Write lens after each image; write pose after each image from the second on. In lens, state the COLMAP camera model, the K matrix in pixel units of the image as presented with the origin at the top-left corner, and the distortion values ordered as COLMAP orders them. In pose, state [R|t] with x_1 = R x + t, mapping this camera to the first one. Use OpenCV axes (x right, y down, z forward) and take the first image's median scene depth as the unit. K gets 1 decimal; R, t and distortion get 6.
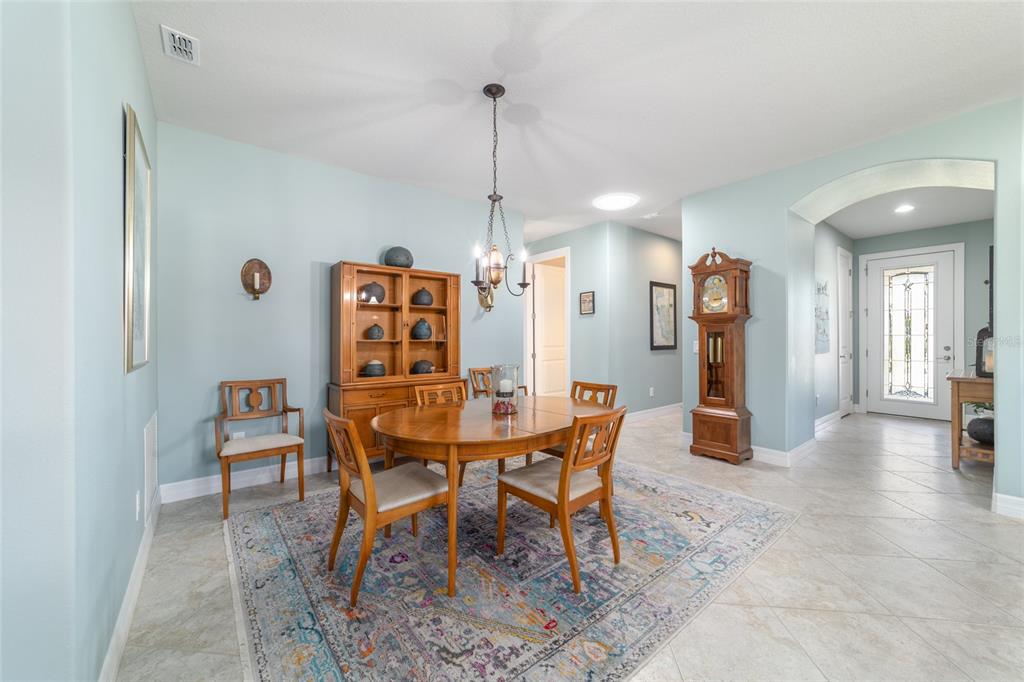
lens RADIAL K [[392.5, 0, 510.5], [0, 392.5, 339.0], [0, 0, 1]] dist [-0.016107, 0.006830]
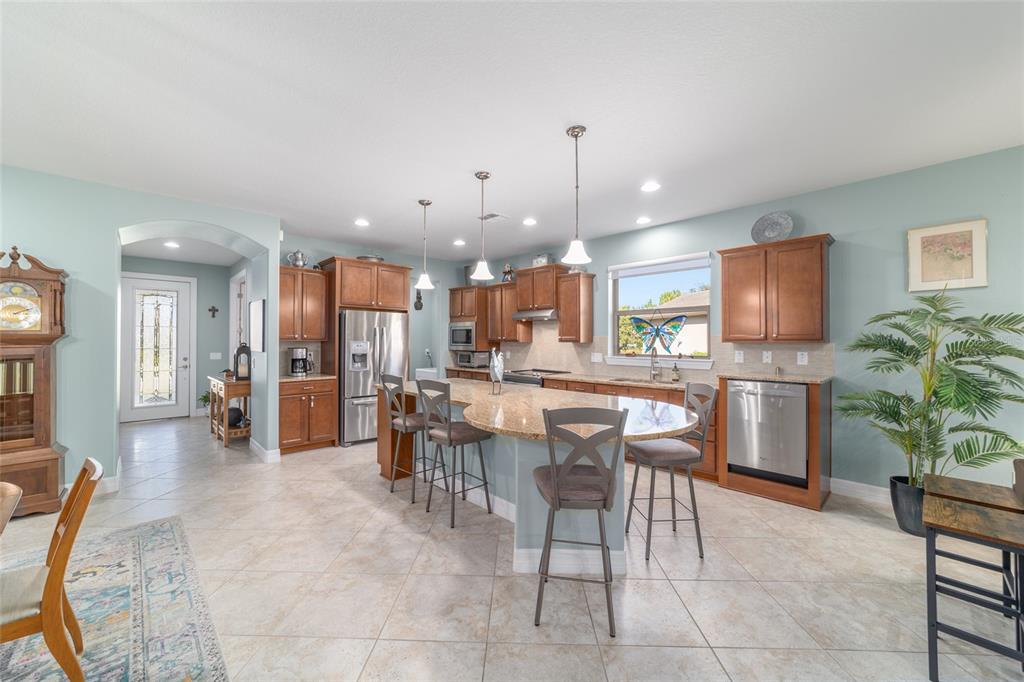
lens RADIAL K [[392.5, 0, 511.2], [0, 392.5, 338.1], [0, 0, 1]] dist [-0.016107, 0.006830]
pose [[-0.091405, 0.009585, 0.995768, -0.404112], [0.000635, 0.999954, -0.009567, -0.052859], [-0.995814, -0.000242, -0.091407, 0.103189]]
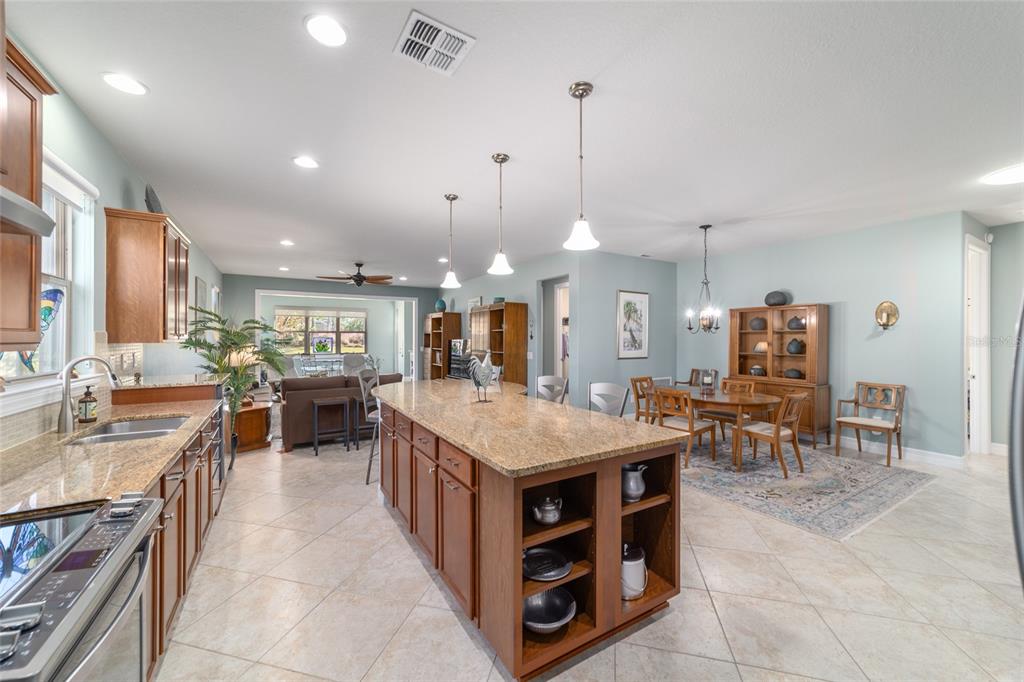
lens RADIAL K [[392.5, 0, 510.3], [0, 392.5, 338.9], [0, 0, 1]] dist [-0.016107, 0.006830]
pose [[-0.134860, 0.005612, -0.990849, 1.516857], [-0.003137, 0.999977, 0.006090, -0.068227], [0.990860, 0.003929, -0.134839, 0.231023]]
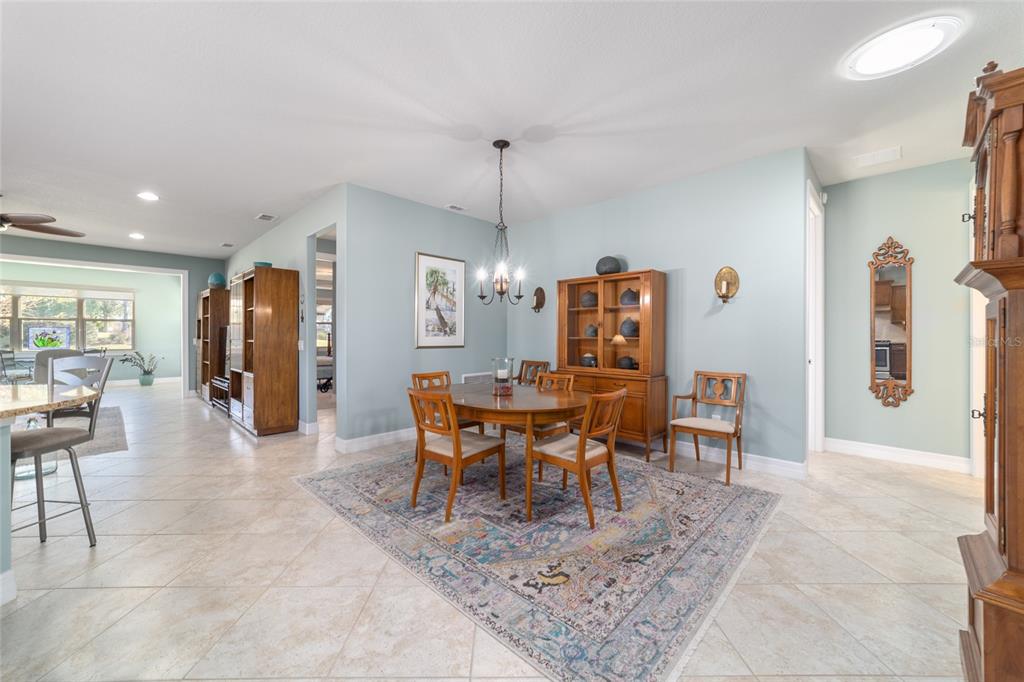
lens RADIAL K [[392.5, 0, 510.6], [0, 392.5, 339.2], [0, 0, 1]] dist [-0.016107, 0.006830]
pose [[0.125955, 0.011993, -0.991963, 0.944181], [-0.002009, 0.999928, 0.011835, -0.006193], [0.992034, 0.000503, 0.125970, 0.657158]]
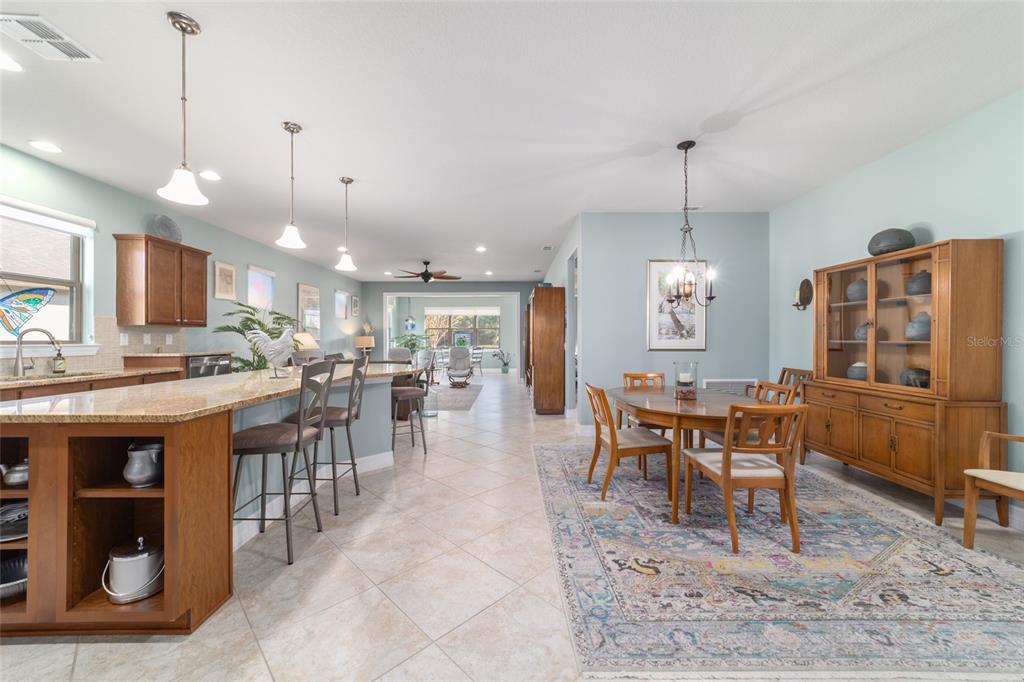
lens RADIAL K [[392.5, 0, 510.6], [0, 392.5, 338.4], [0, 0, 1]] dist [-0.016107, 0.006830]
pose [[-0.625241, 0.003540, -0.780424, 0.990799], [0.002550, 0.999994, 0.002494, -0.007826], [0.780428, -0.000431, -0.625246, 1.021072]]
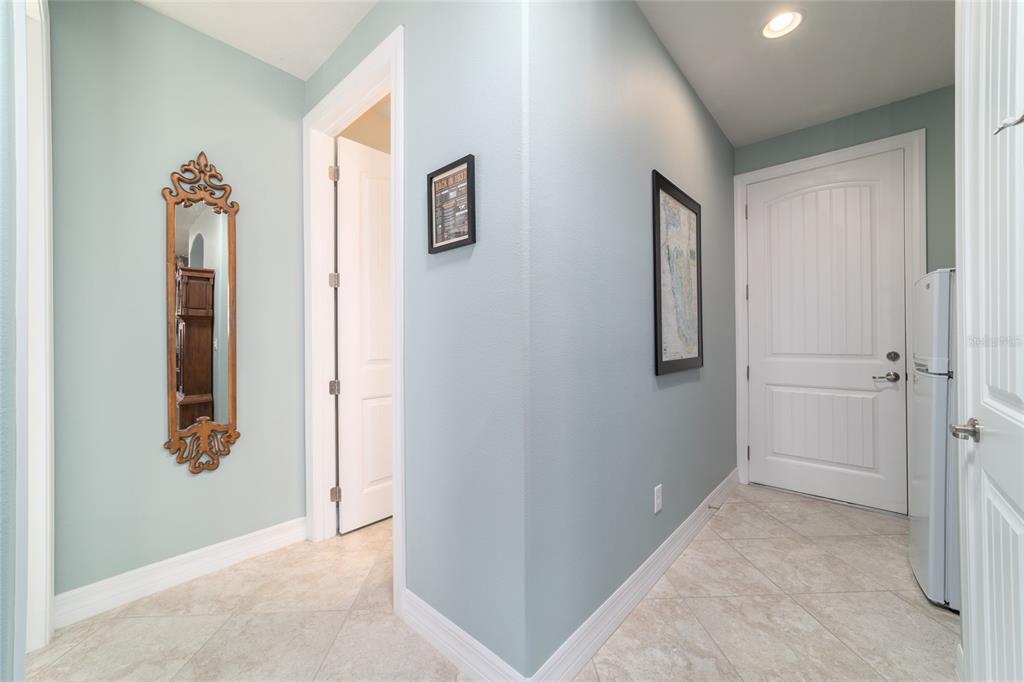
lens RADIAL K [[392.5, 0, 508.4], [0, 392.5, 338.0], [0, 0, 1]] dist [-0.016107, 0.006830]
pose [[0.987569, -0.000096, 0.157187, 0.323660], [0.001362, 0.999967, -0.007947, -0.000860], [-0.157181, 0.008062, 0.987537, 1.234545]]
